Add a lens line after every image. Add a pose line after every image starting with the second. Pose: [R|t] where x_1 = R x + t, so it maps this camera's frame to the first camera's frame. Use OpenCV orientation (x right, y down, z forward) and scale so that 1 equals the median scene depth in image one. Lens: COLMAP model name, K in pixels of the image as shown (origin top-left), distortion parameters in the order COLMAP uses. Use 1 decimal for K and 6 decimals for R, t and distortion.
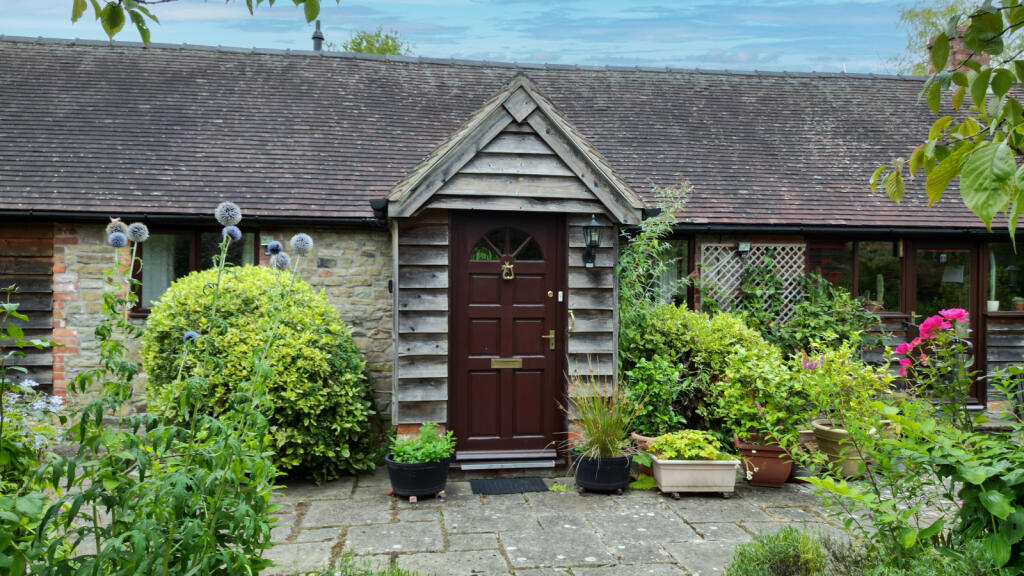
lens RADIAL K [[728.2, 0, 516.0], [0, 728.2, 283.0], [0, 0, 1]] dist [0.081554, -0.081071]
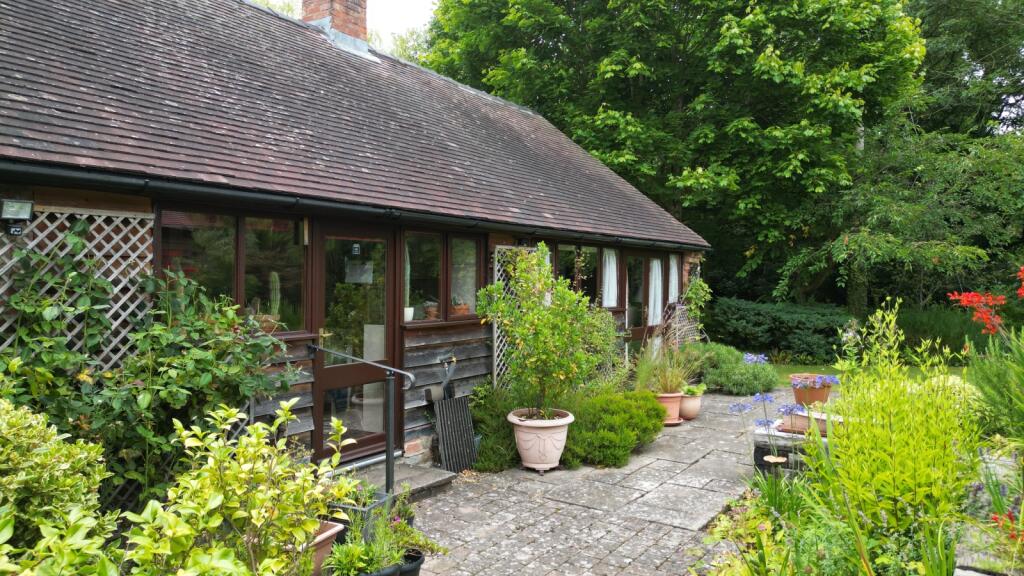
lens RADIAL K [[728.2, 0, 516.0], [0, 728.2, 283.0], [0, 0, 1]] dist [0.081554, -0.081071]
pose [[0.662662, -0.007247, 0.748883, 0.168110], [0.004022, 0.999973, 0.006118, -0.005636], [-0.748908, -0.001042, 0.662674, 0.454652]]
